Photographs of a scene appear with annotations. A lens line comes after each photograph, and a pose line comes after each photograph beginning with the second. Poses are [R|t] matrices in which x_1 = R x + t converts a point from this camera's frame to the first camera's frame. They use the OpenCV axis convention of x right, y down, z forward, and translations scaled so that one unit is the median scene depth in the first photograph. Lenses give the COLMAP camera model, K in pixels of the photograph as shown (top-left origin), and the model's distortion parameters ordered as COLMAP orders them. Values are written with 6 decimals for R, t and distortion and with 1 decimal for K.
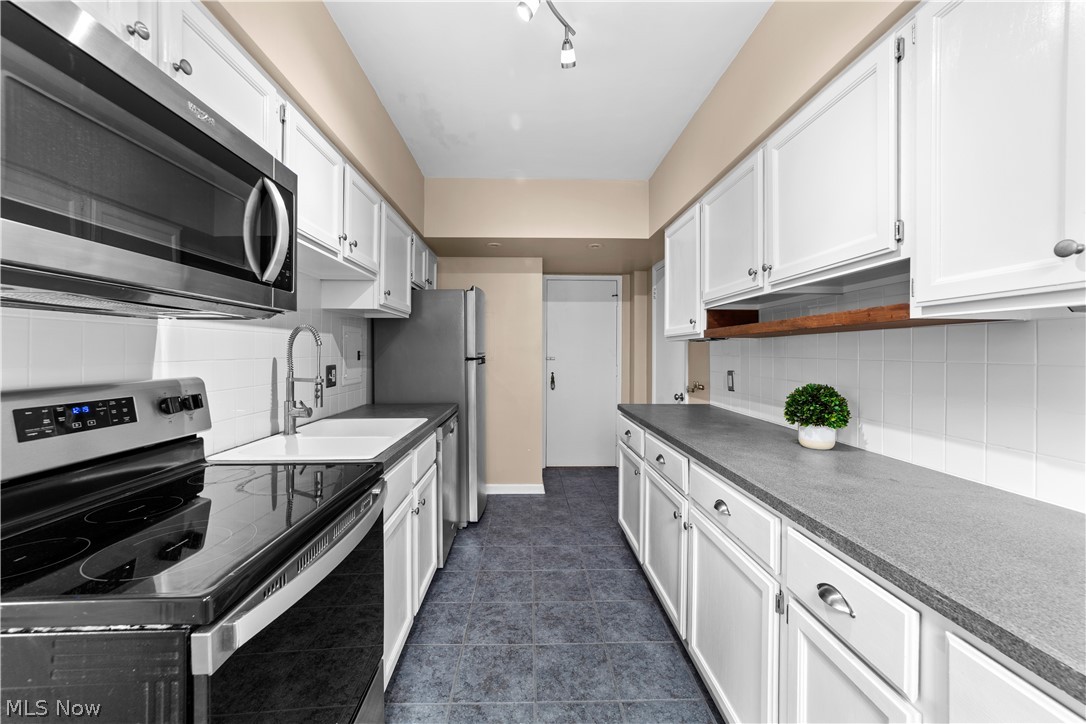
lens RADIAL K [[423.2, 0, 542.8], [0, 423.2, 347.9], [0, 0, 1]] dist [-0.010433, 0.000244]
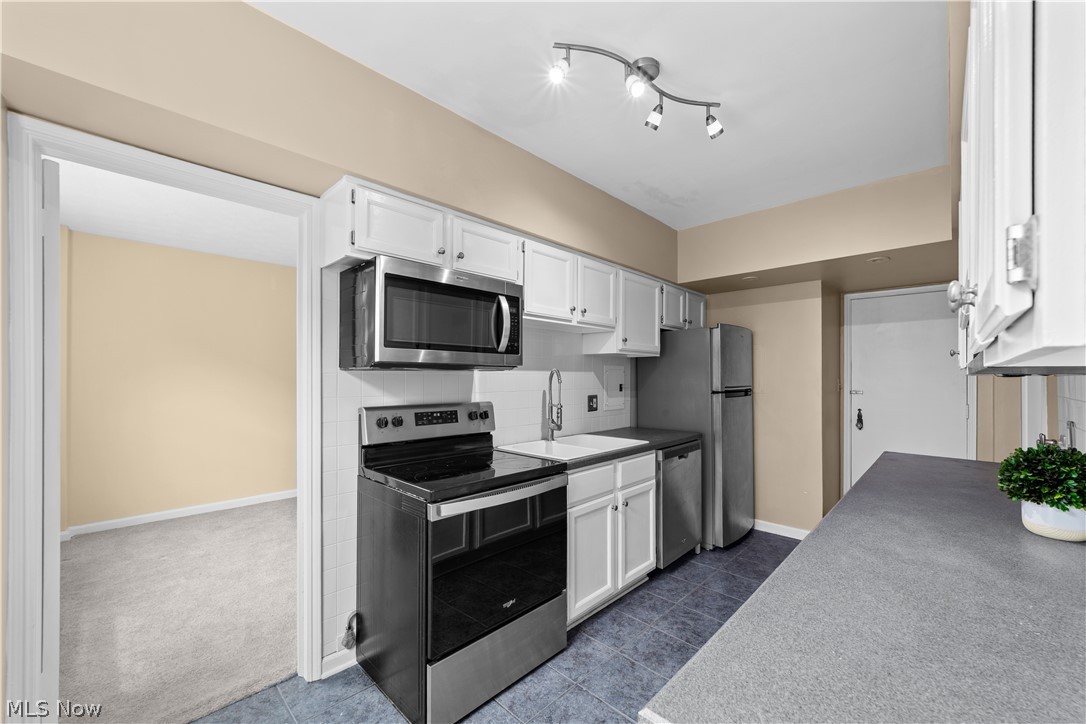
lens RADIAL K [[429.6, 0, 541.8], [0, 429.6, 370.4], [0, 0, 1]] dist [0.000046, 0.000000]
pose [[0.696763, -0.010743, -0.717221, 0.503972], [0.004783, 0.999935, -0.010331, -0.033711], [0.717285, 0.003768, 0.696770, -0.111591]]
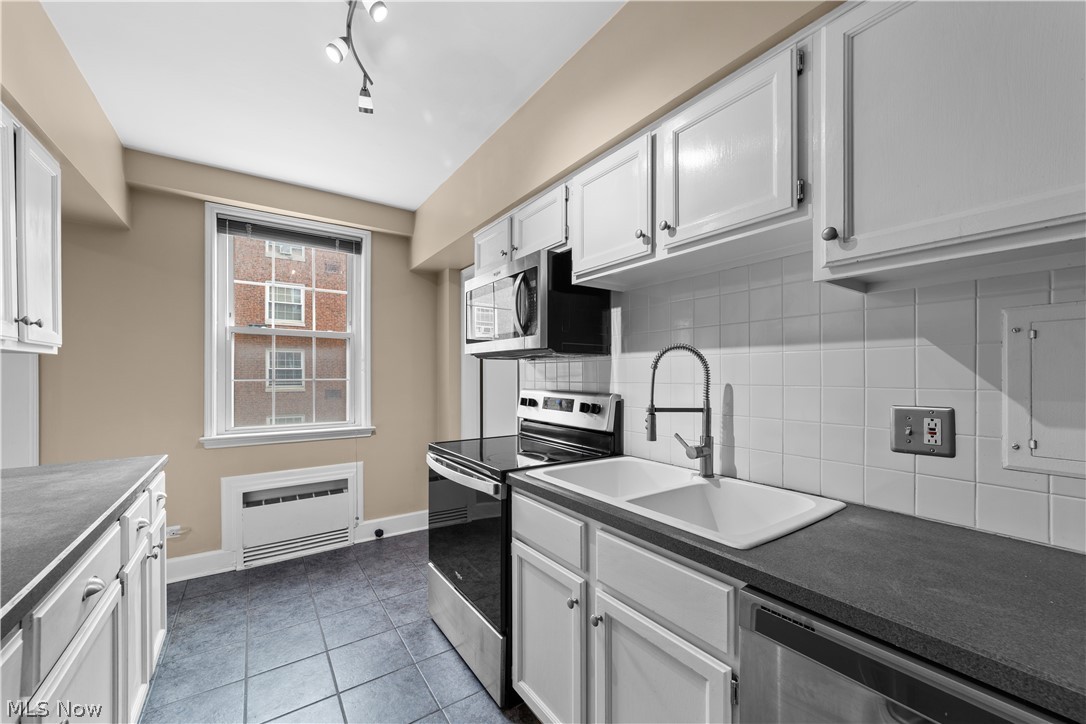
lens RADIAL K [[429.6, 0, 541.8], [0, 429.6, 370.4], [0, 0, 1]] dist [0.000046, 0.000000]
pose [[-0.848619, -0.000550, -0.529005, 0.117305], [0.008952, 0.999841, -0.015400, 0.007680], [0.528929, -0.017805, -0.848479, 1.556795]]
